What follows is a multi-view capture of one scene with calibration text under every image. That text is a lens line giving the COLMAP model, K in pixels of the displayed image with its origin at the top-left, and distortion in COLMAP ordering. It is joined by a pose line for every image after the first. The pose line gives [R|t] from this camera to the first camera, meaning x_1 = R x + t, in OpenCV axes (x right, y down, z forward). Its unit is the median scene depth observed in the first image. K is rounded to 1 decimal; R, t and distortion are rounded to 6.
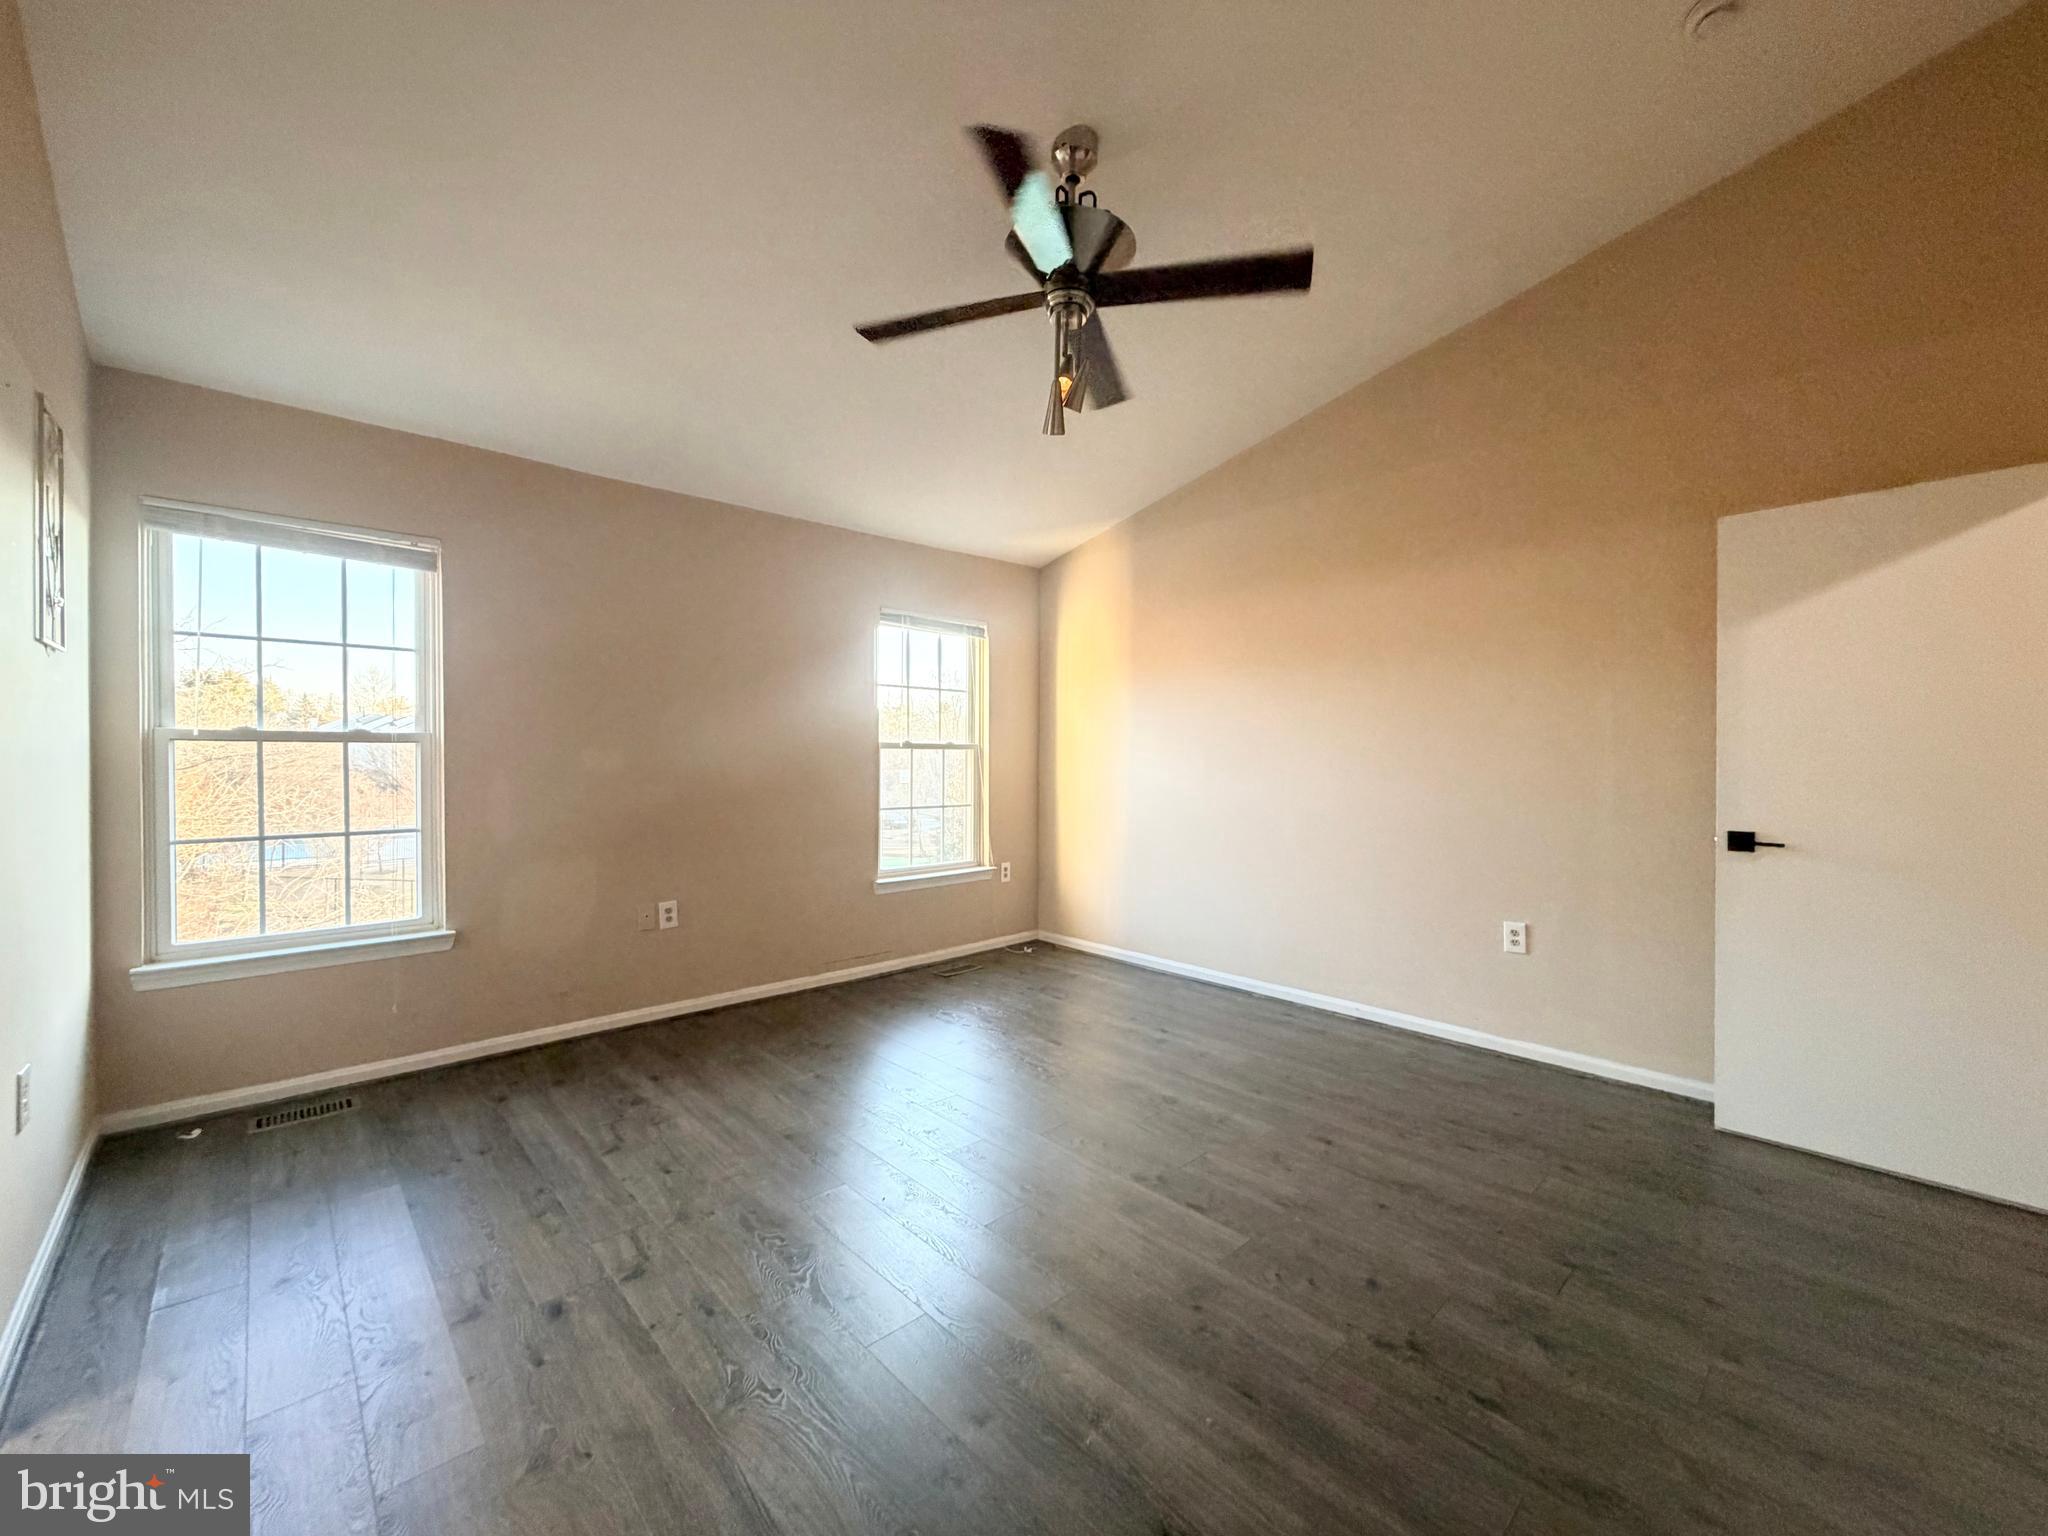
lens RADIAL K [[816.0, 0, 1001.6], [0, 816.0, 764.8], [0, 0, 1]] dist [0.000340, 0.001264]
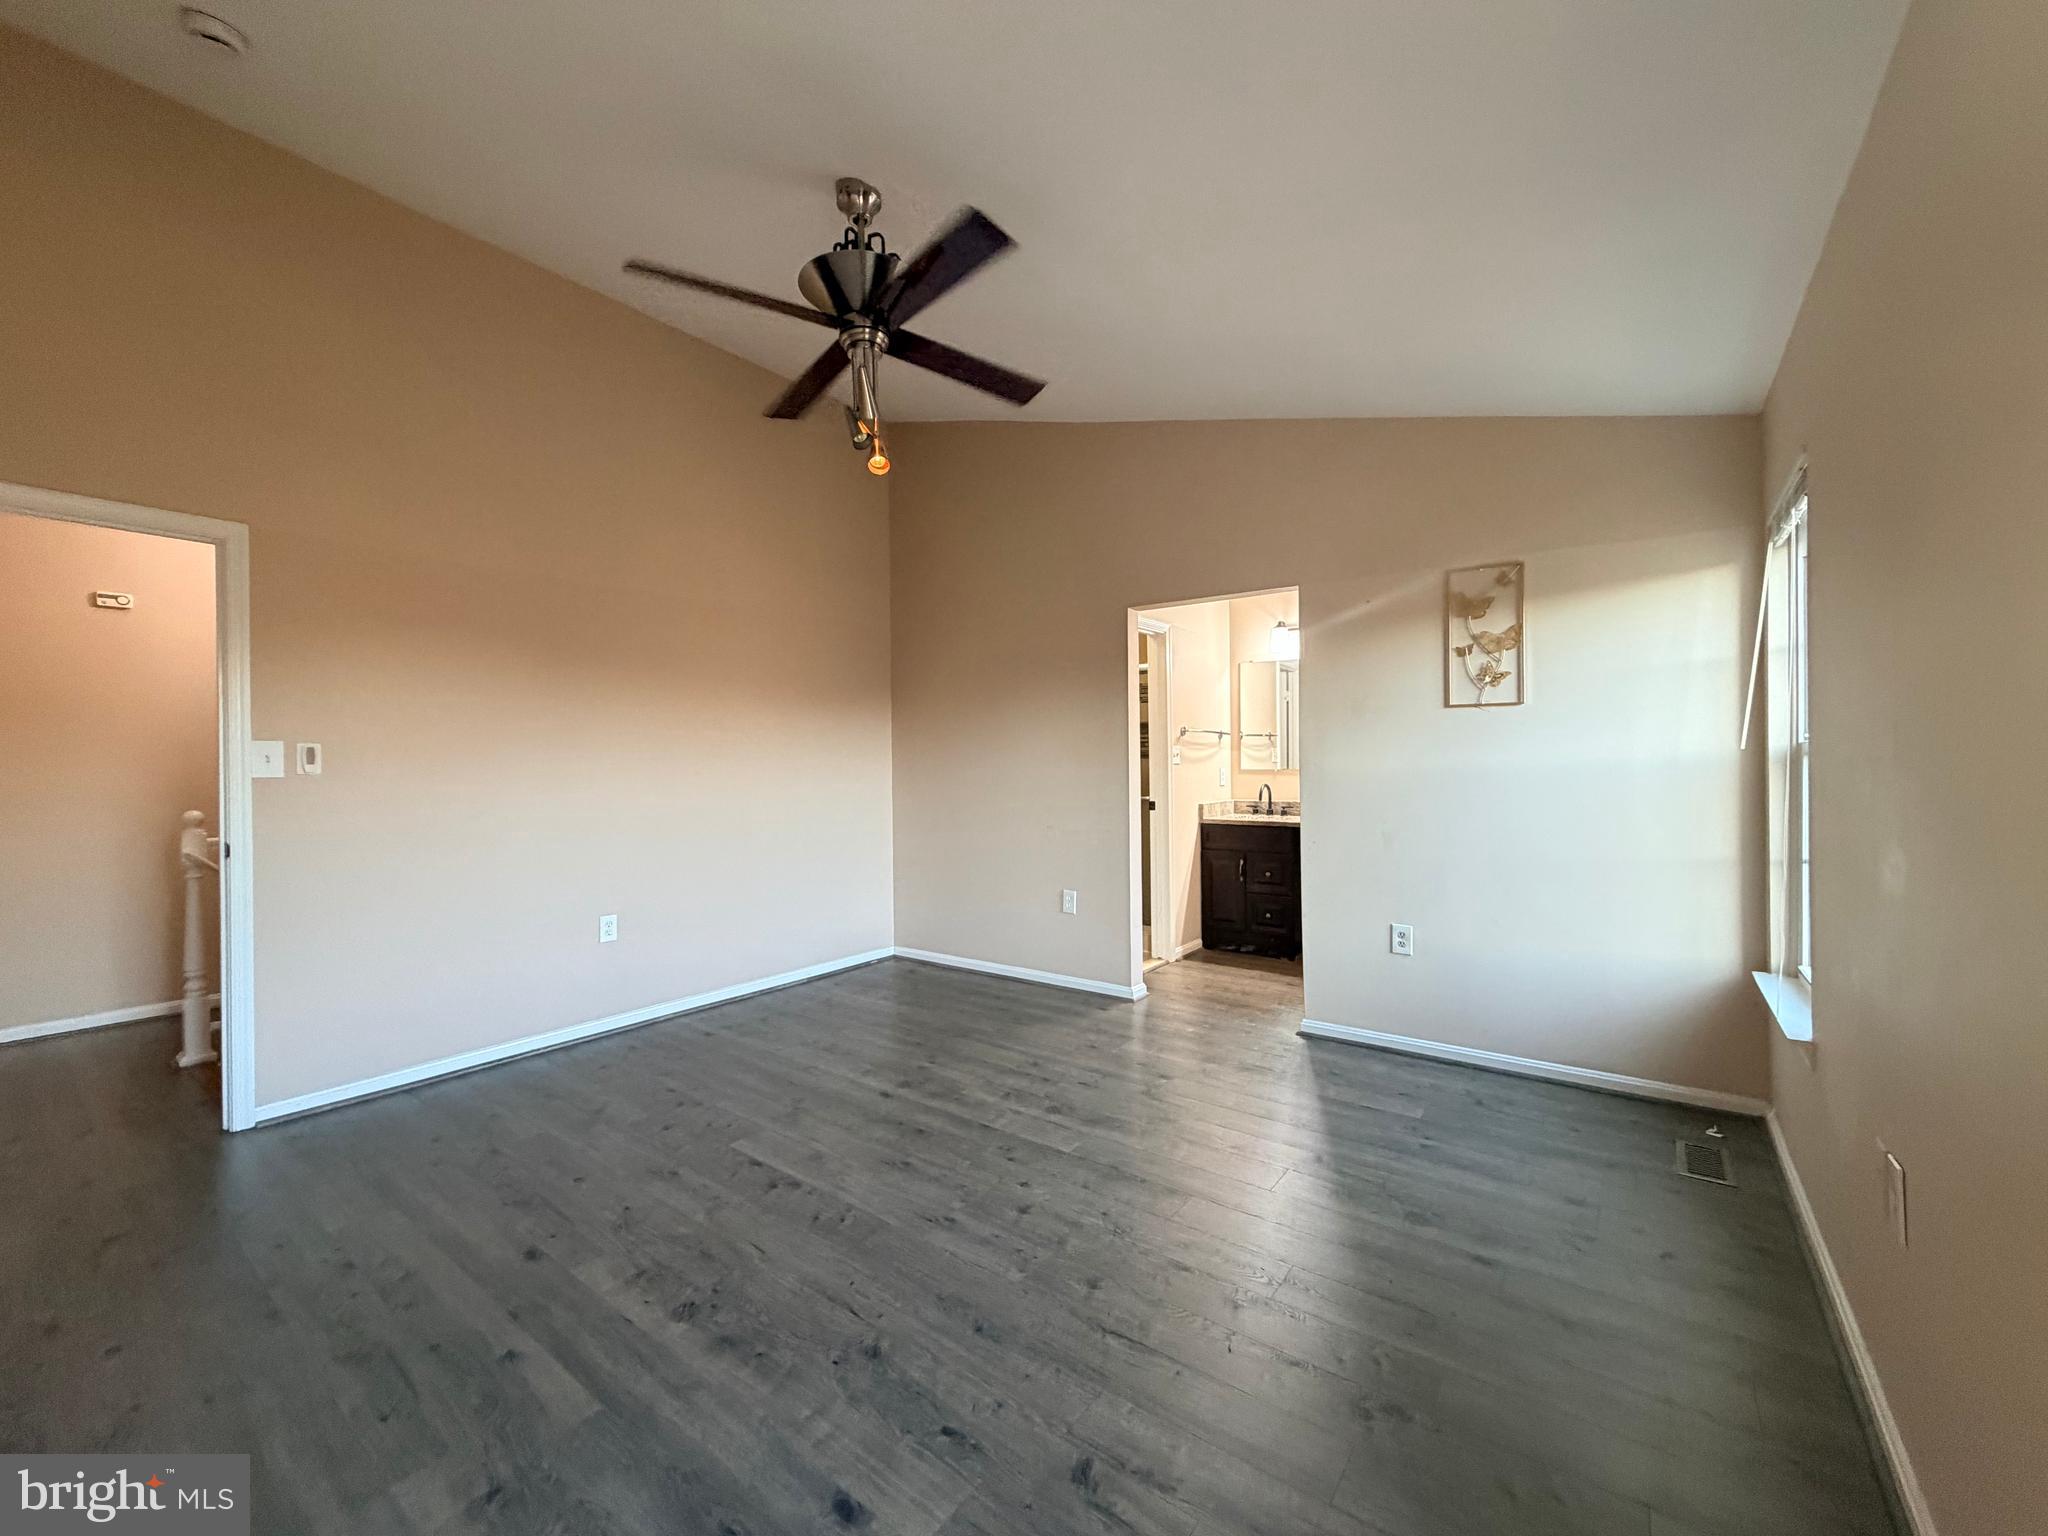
lens RADIAL K [[816.0, 0, 1006.1], [0, 816.0, 758.2], [0, 0, 1]] dist [0.000340, 0.001264]
pose [[-0.985163, -0.002763, -0.171598, 0.059248], [-0.001675, 0.999978, -0.006489, -0.014435], [0.171612, -0.006105, -0.985146, 1.438183]]
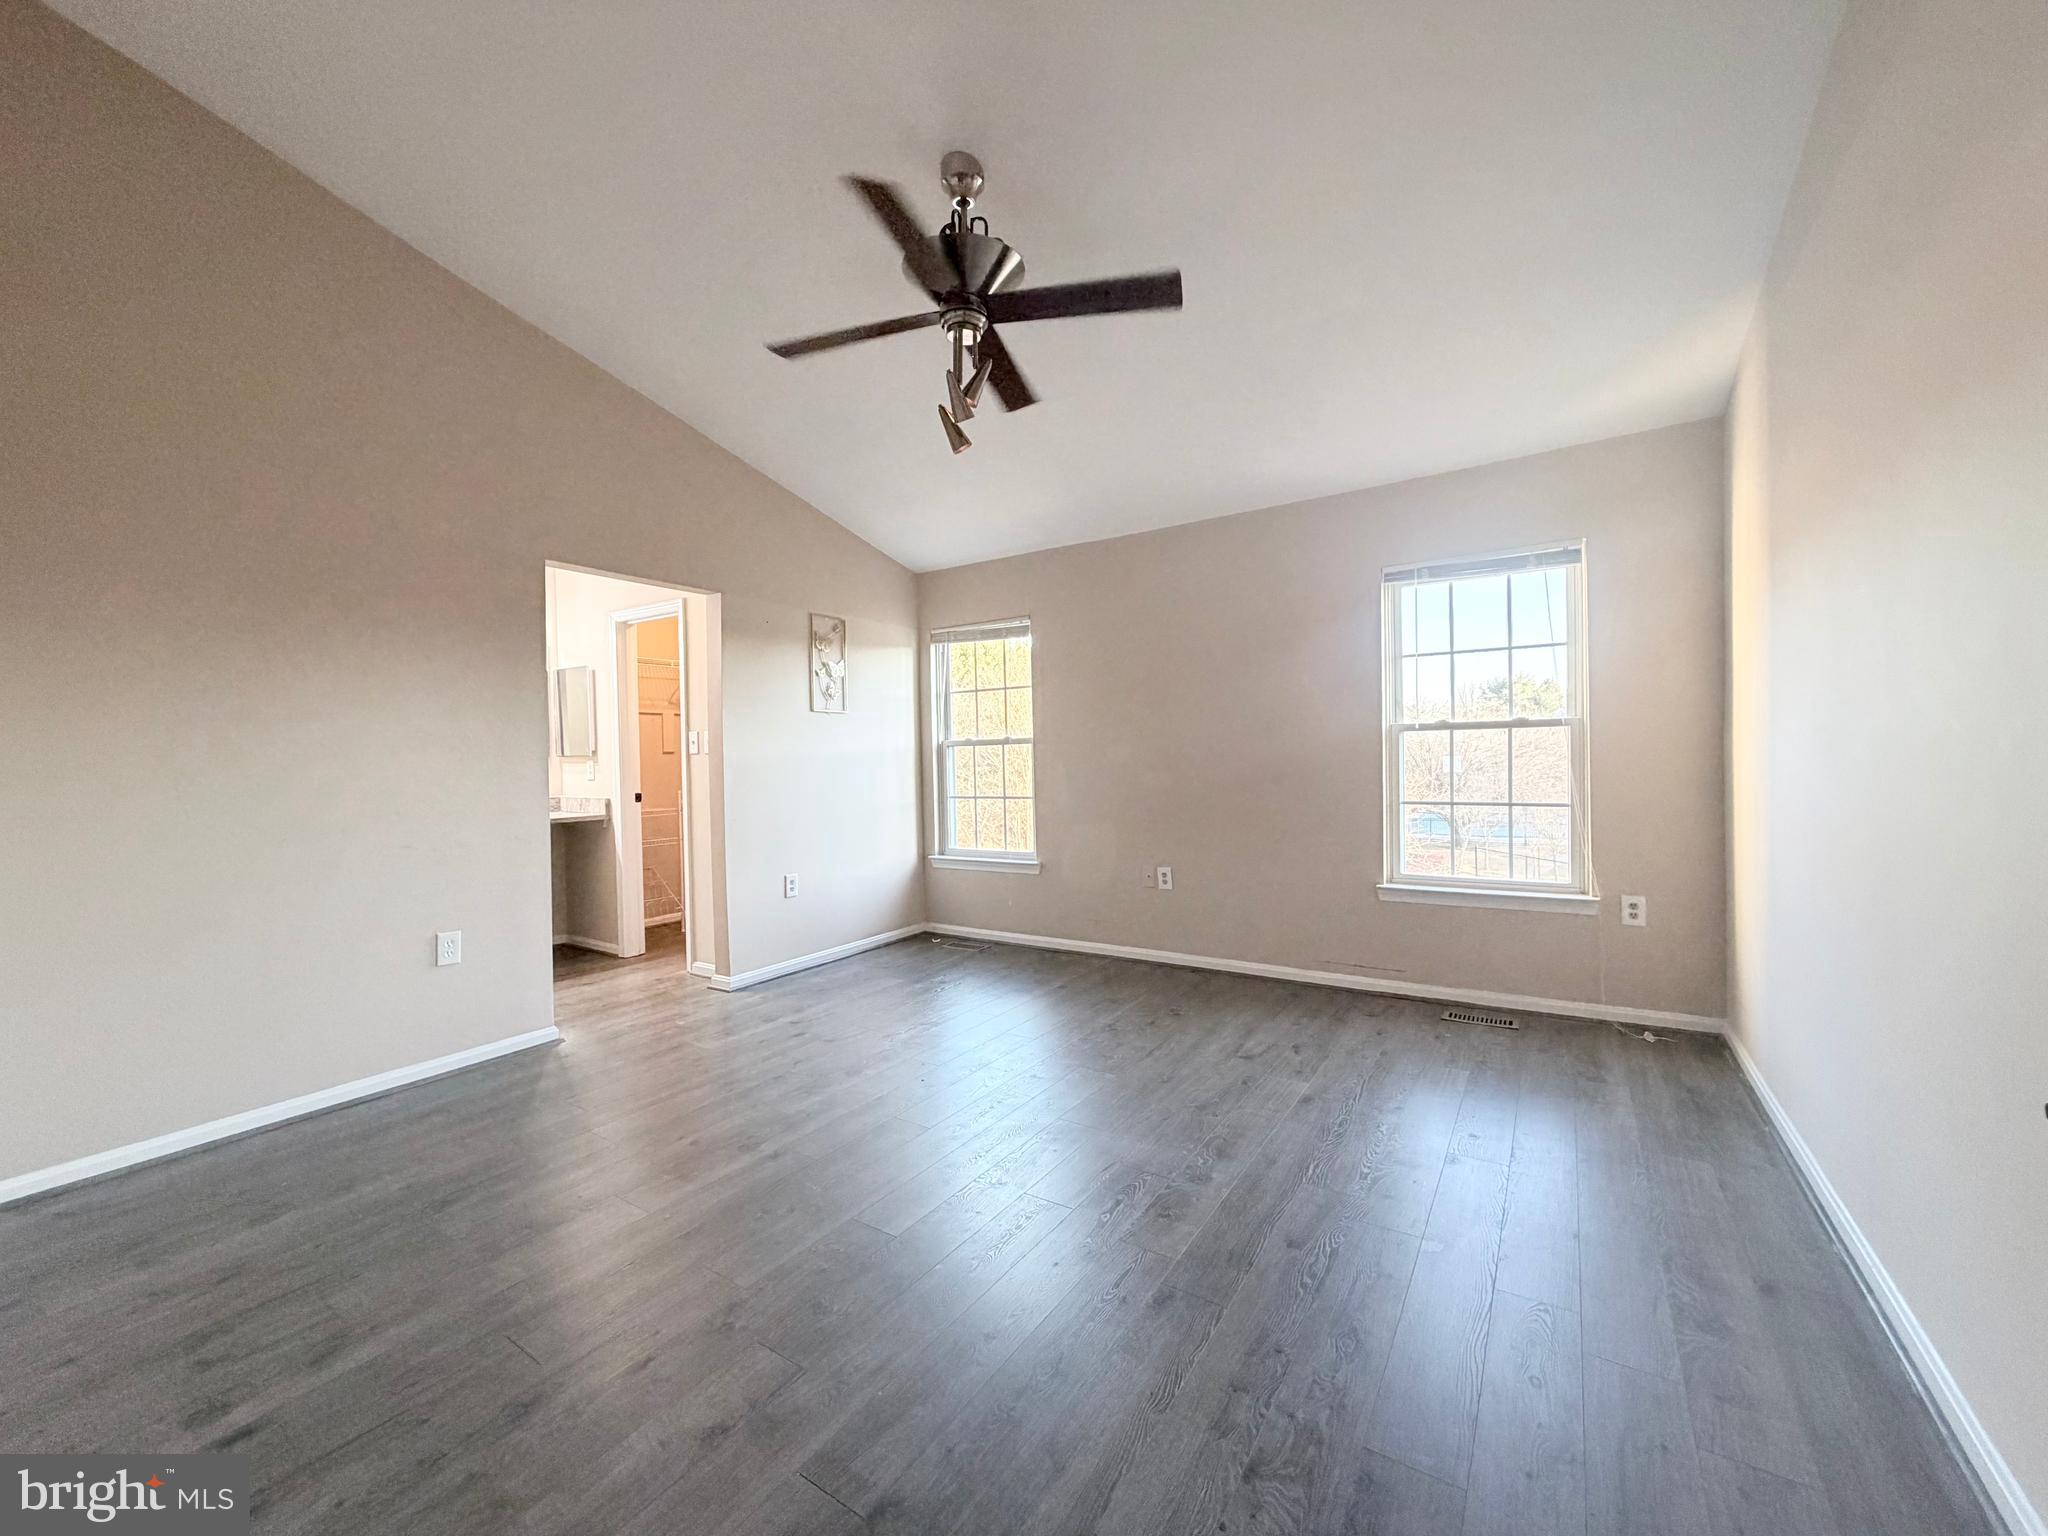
lens RADIAL K [[816.0, 0, 1020.8], [0, 816.0, 761.7], [0, 0, 1]] dist [0.000340, 0.001264]
pose [[0.228427, -0.000586, -0.973561, 0.797452], [0.018072, 0.999830, 0.003638, 0.002975], [0.973393, -0.018425, 0.228399, 0.570877]]
